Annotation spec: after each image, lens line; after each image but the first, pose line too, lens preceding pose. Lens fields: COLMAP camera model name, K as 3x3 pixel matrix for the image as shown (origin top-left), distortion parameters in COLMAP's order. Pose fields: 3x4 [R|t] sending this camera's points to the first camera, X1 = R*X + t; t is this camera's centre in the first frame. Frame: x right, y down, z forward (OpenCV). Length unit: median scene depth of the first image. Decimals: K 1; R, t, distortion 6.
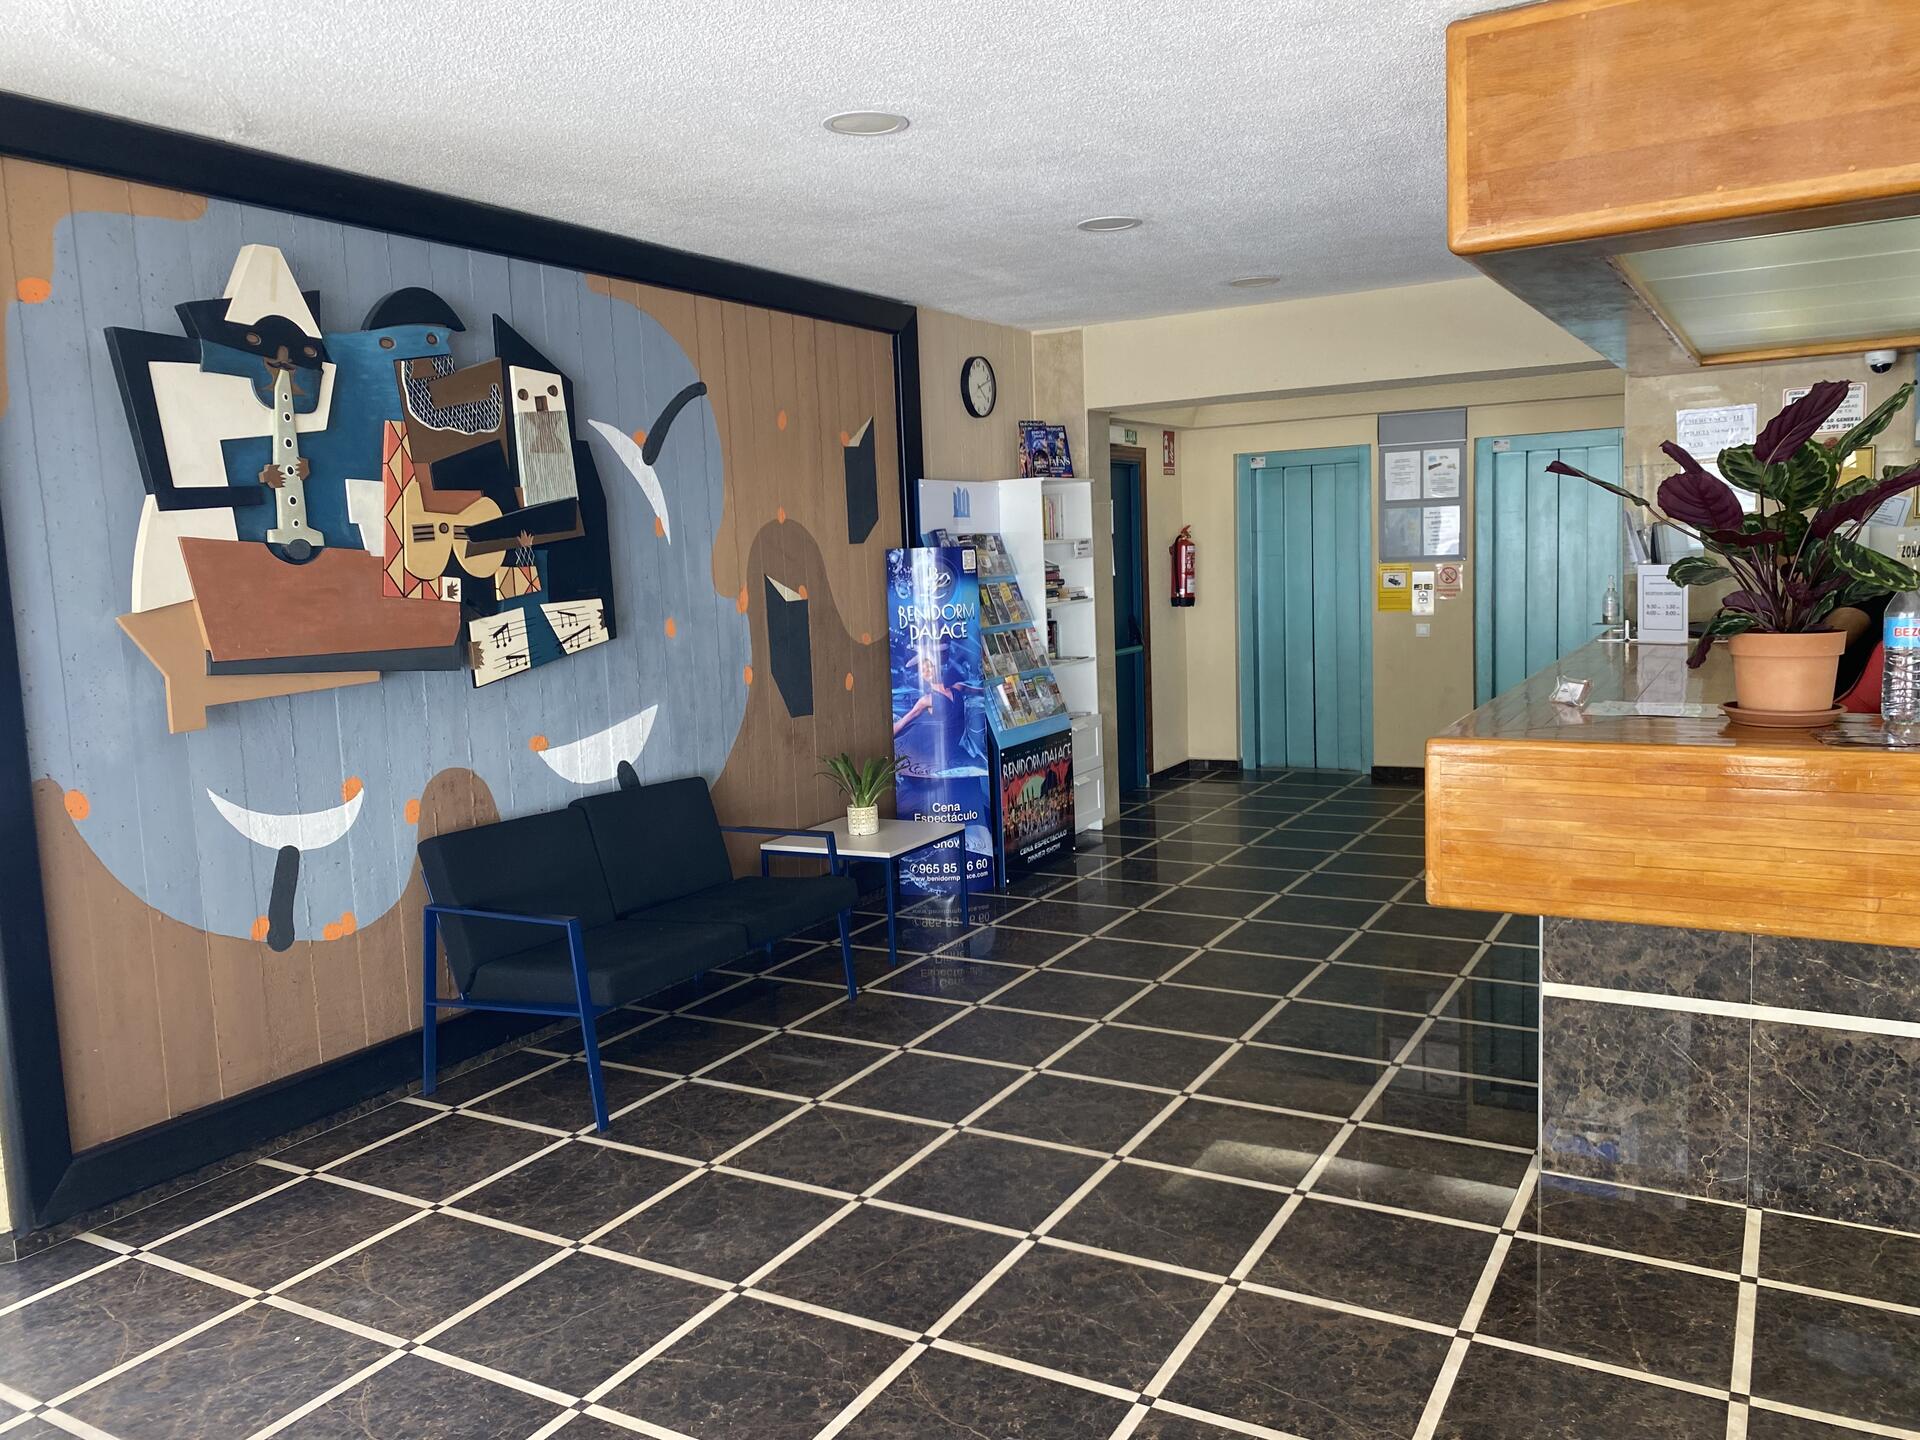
lens RADIAL K [[1487.1, 0, 980.5], [0, 1487.1, 720.3], [0, 0, 1]] dist [0.041266, -0.048106]
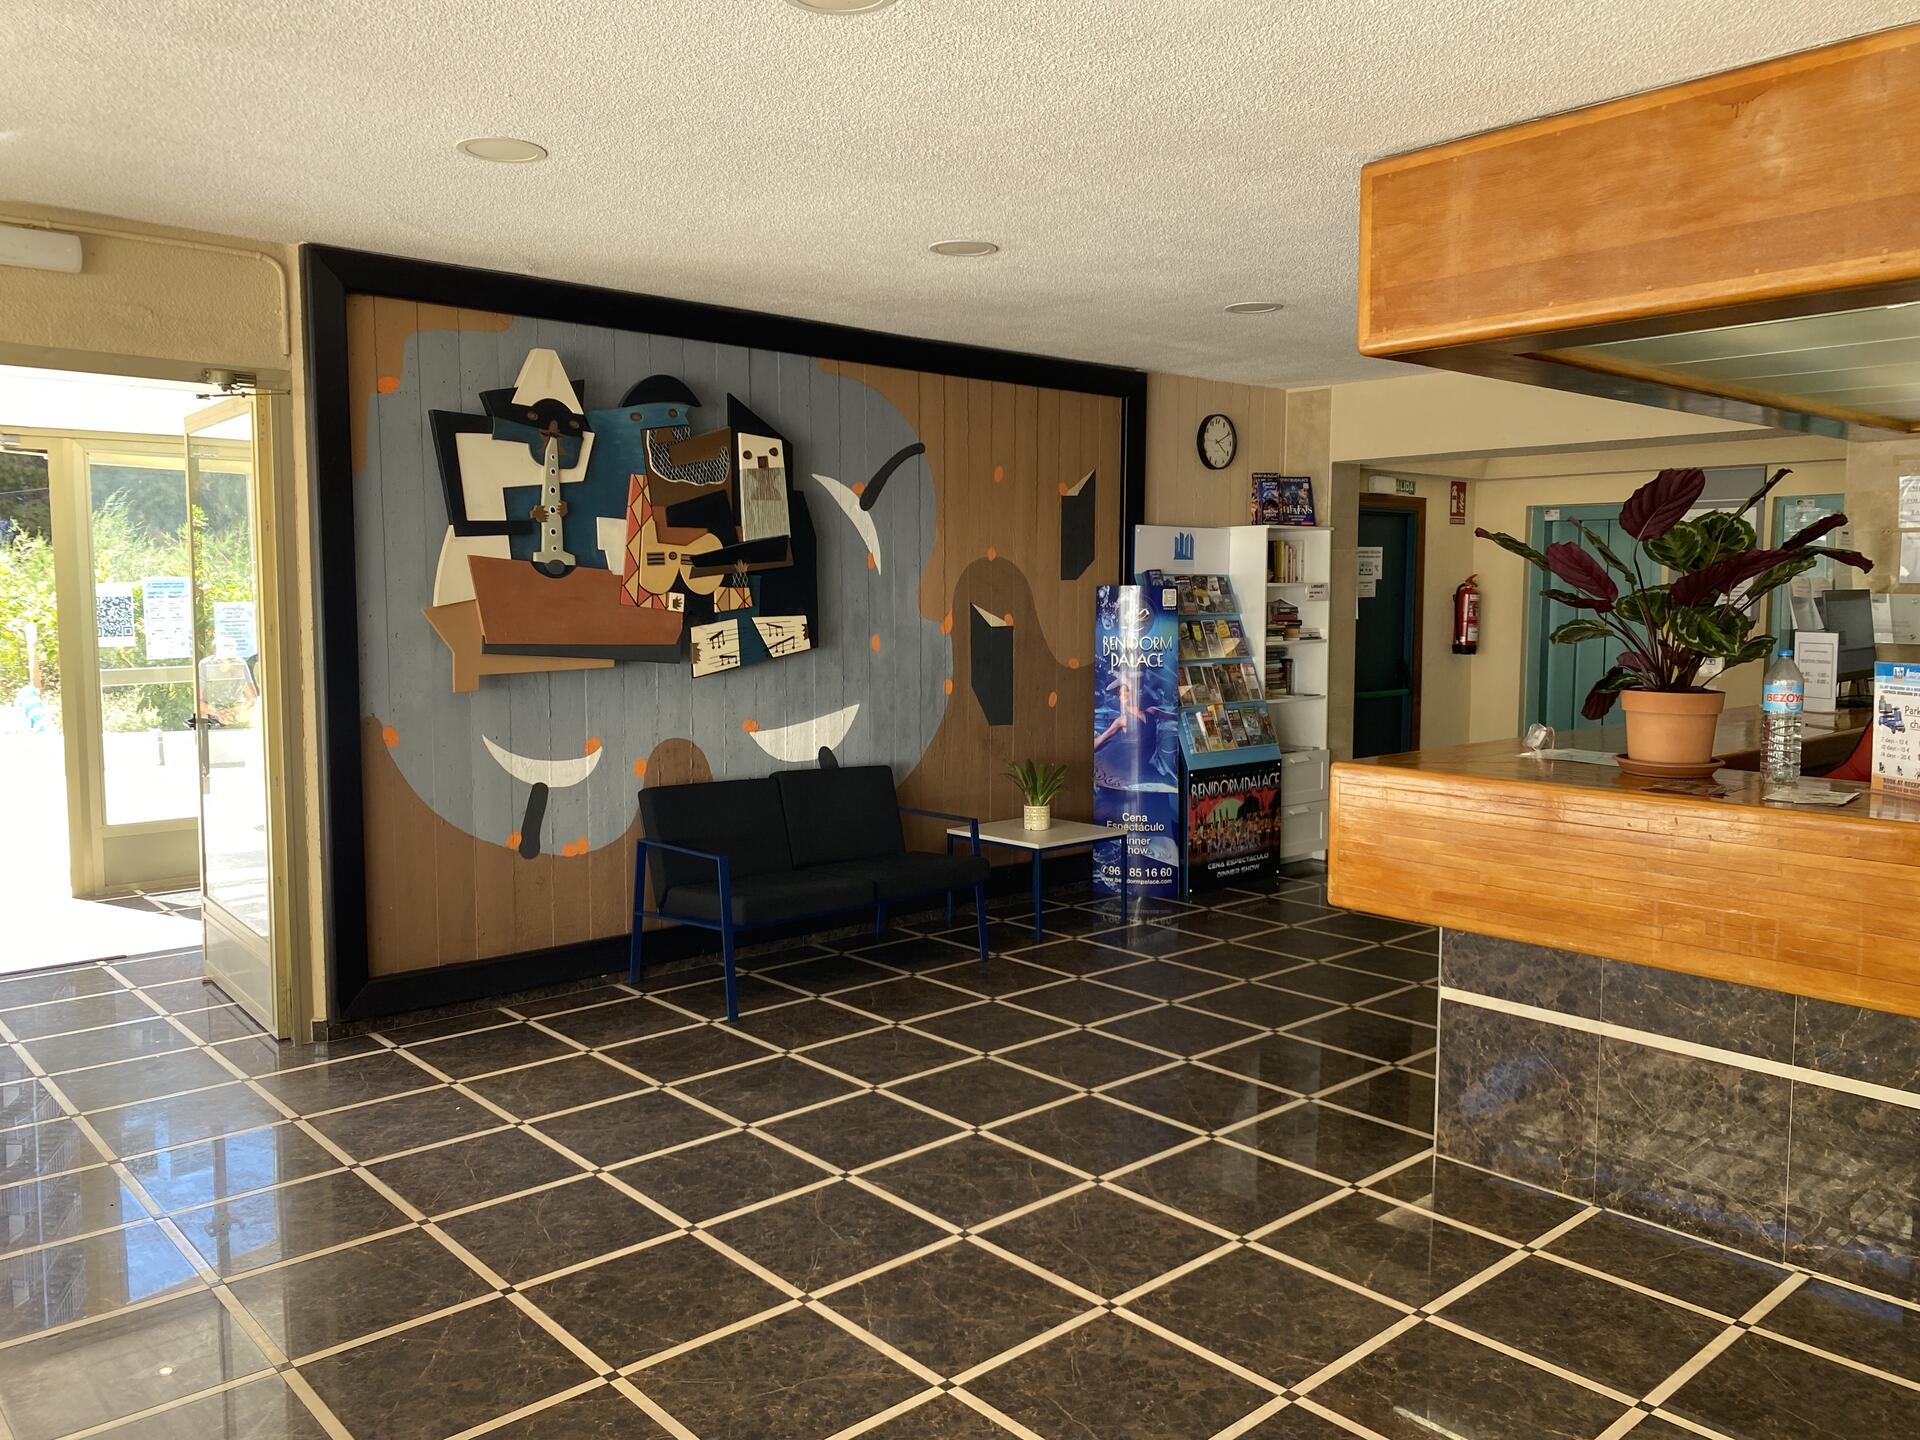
lens RADIAL K [[1487.1, 0, 963.4], [0, 1487.1, 725.8], [0, 0, 1]] dist [0.041266, -0.048106]
pose [[0.946793, 0.070479, -0.314031, 0.330340], [-0.076255, 0.997069, -0.006133, 0.010803], [0.312679, 0.029753, 0.949393, -0.176468]]
